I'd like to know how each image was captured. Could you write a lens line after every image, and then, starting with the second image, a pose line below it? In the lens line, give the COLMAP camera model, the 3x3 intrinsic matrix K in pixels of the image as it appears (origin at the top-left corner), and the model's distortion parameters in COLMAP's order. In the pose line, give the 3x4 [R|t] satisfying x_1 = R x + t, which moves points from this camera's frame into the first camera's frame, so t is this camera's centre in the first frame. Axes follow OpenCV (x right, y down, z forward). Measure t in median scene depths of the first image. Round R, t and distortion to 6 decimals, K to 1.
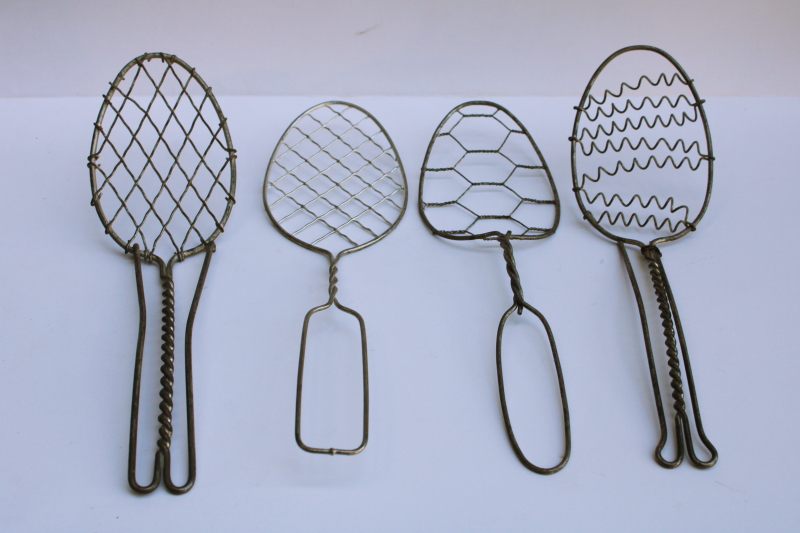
lens RADIAL K [[1186.4, 0, 400.0], [0, 1186.4, 266.5], [0, 0, 1]] dist [-0.034030, 0.063870]
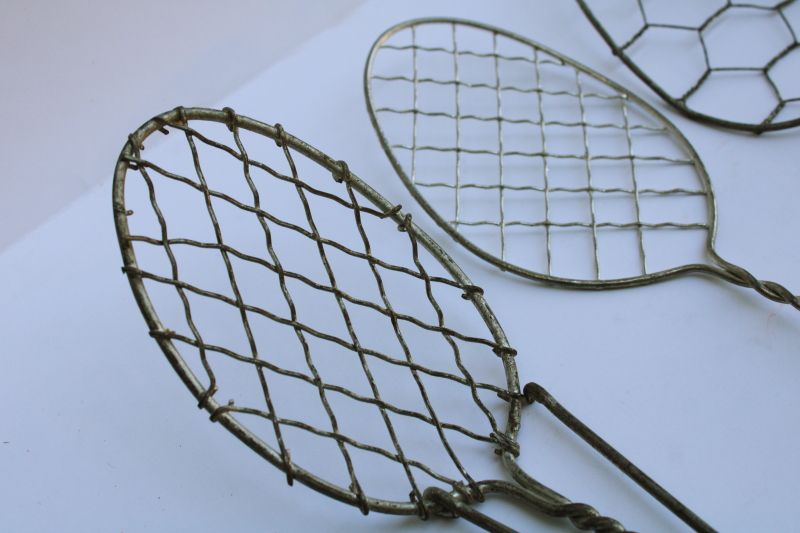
lens RADIAL K [[1186.4, 0, 400.0], [0, 1186.4, 266.5], [0, 0, 1]] dist [-0.034030, 0.063870]
pose [[0.727588, -0.573348, 0.376680, -0.332328], [0.502216, 0.819220, 0.276872, -0.209944], [-0.467327, -0.012274, 0.883999, 0.557252]]
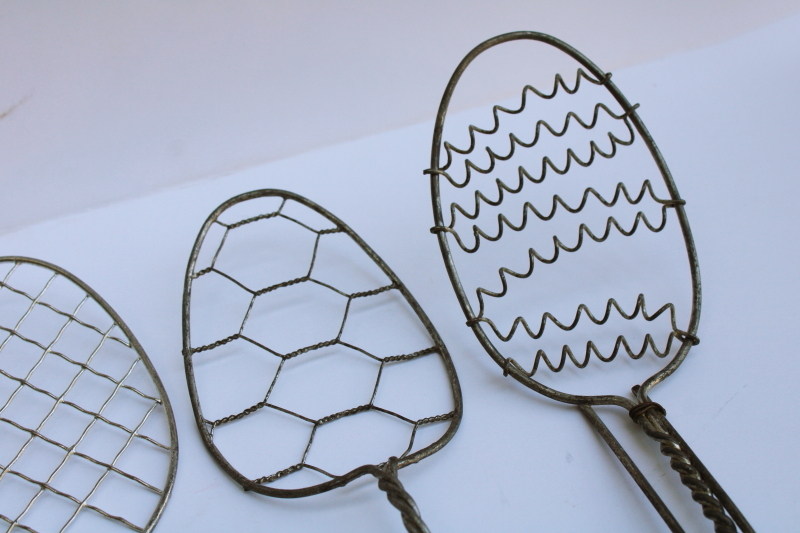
lens RADIAL K [[1186.4, 0, 400.0], [0, 1186.4, 266.5], [0, 0, 1]] dist [-0.034030, 0.063870]
pose [[0.941522, -0.266513, 0.206174, 0.010688], [0.255991, 0.963636, 0.076638, -0.138018], [-0.219102, -0.019378, 0.975510, 0.465873]]
